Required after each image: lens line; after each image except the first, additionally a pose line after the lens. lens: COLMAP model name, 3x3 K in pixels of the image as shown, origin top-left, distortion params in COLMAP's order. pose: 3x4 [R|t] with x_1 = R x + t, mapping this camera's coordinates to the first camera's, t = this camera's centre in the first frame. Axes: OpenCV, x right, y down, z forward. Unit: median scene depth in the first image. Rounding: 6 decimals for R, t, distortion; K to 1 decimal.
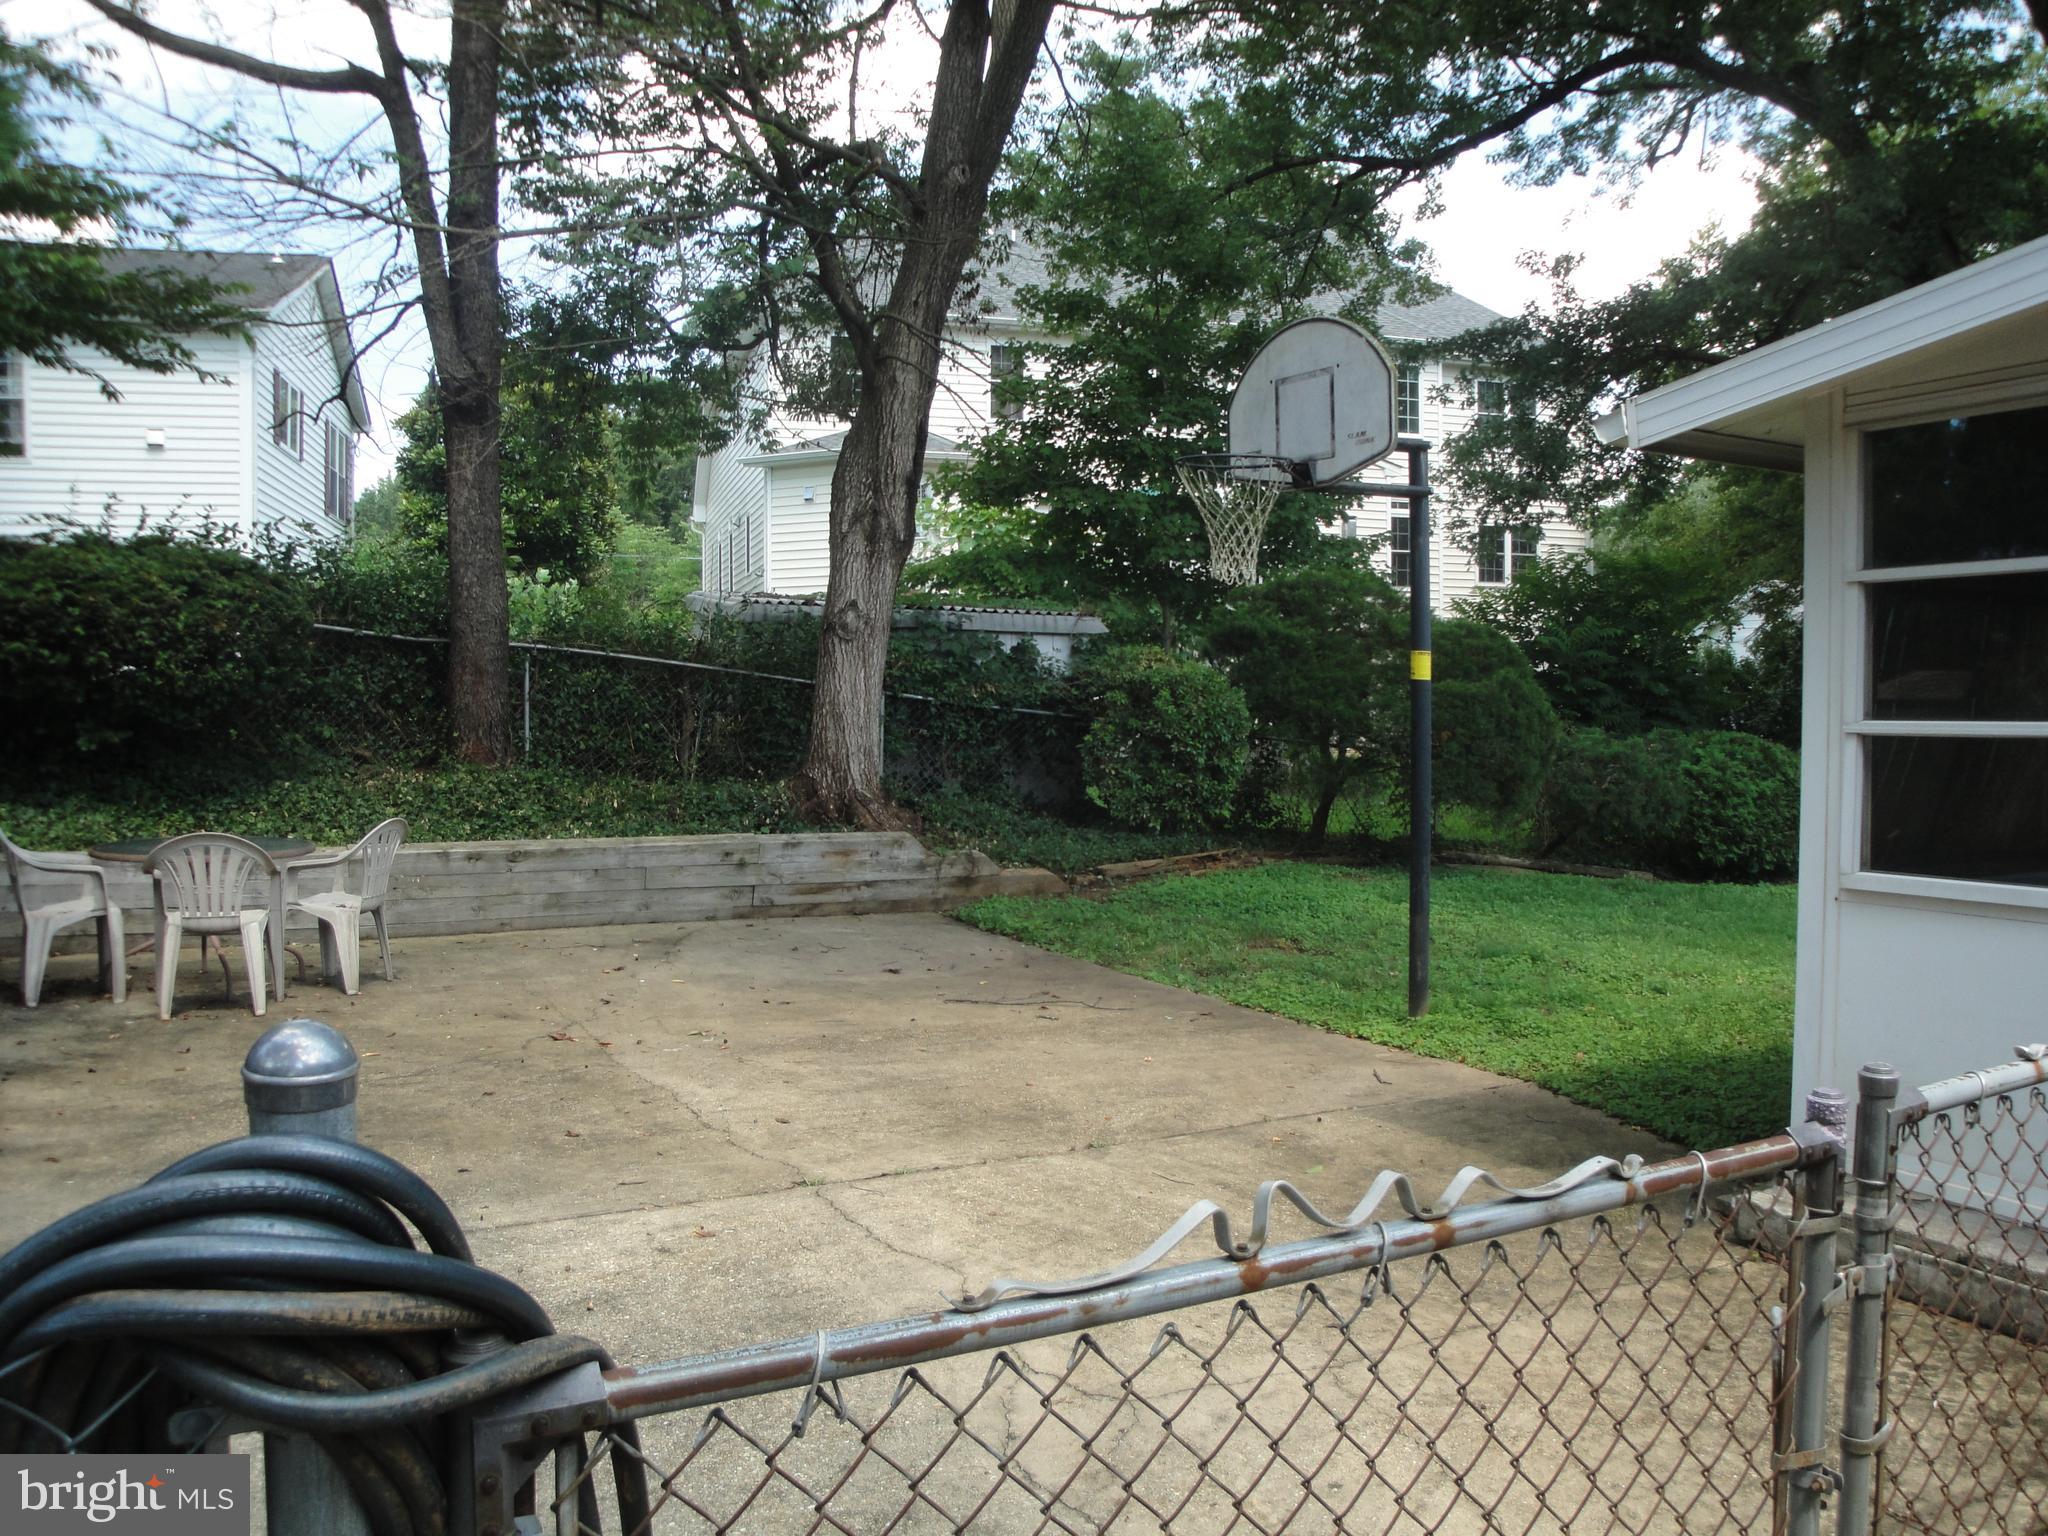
lens RADIAL K [[1657.5, 0, 1021.5], [0, 1657.5, 769.0], [0, 0, 1]] dist [-0.162593, 0.119249]
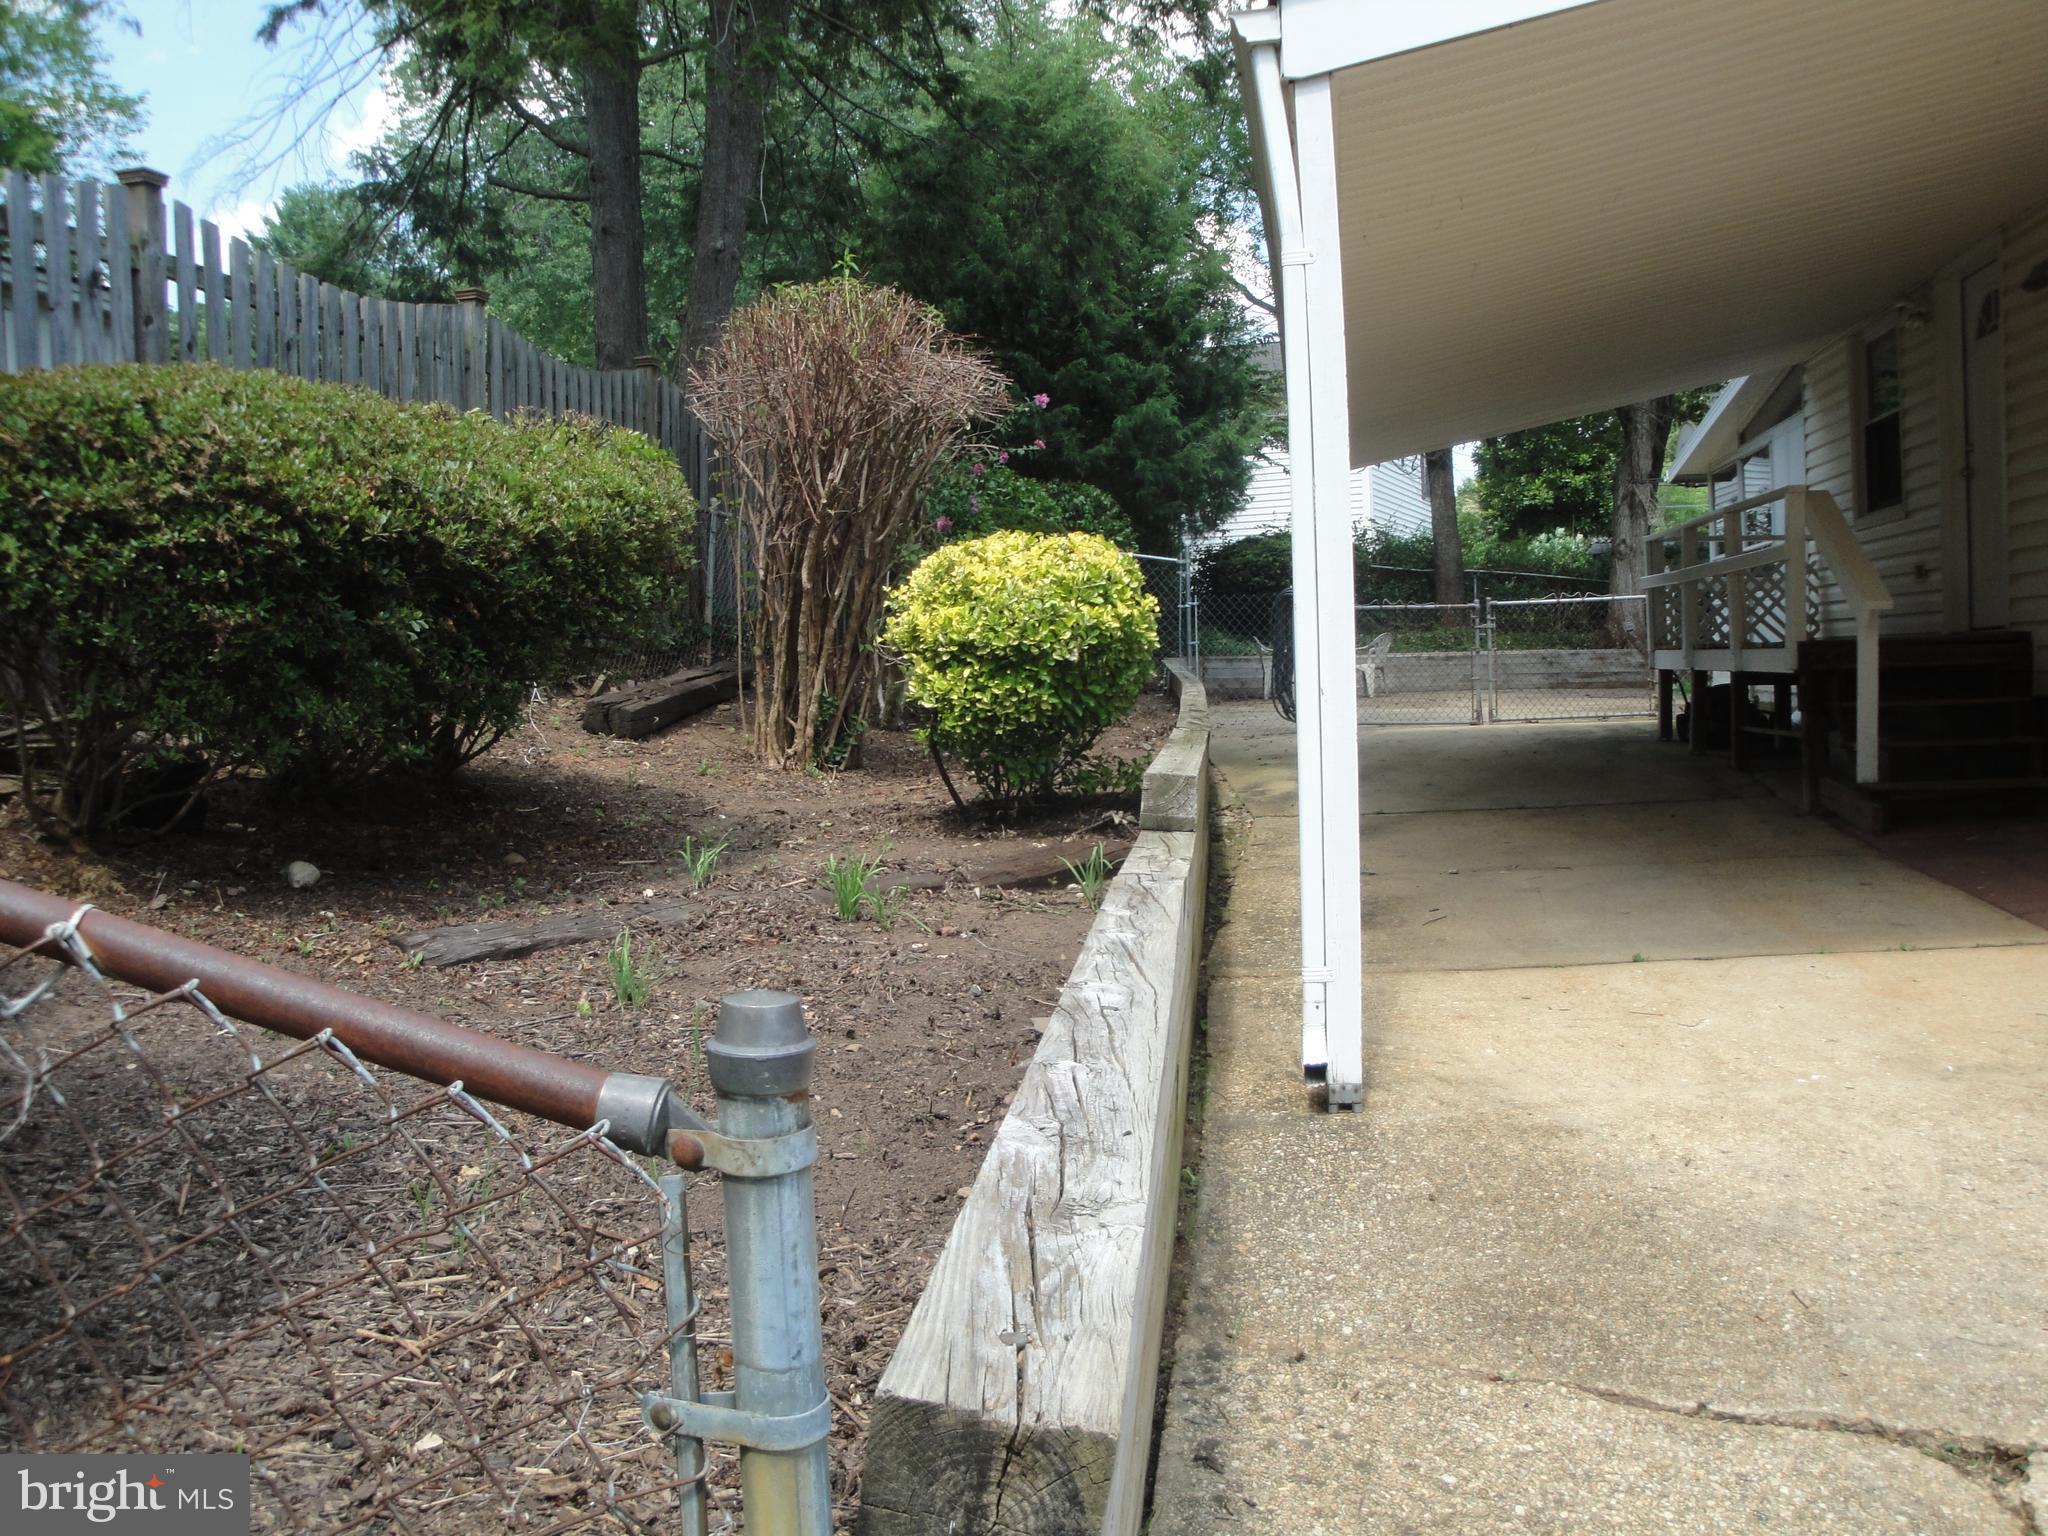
lens RADIAL K [[1657.5, 0, 1023.5], [0, 1657.5, 765.5], [0, 0, 1]] dist [-0.162593, 0.119249]
pose [[0.776091, 0.008626, -0.630562, 0.610821], [0.008162, 0.999685, 0.023722, 0.127247], [0.630568, -0.023557, 0.775776, -1.059178]]
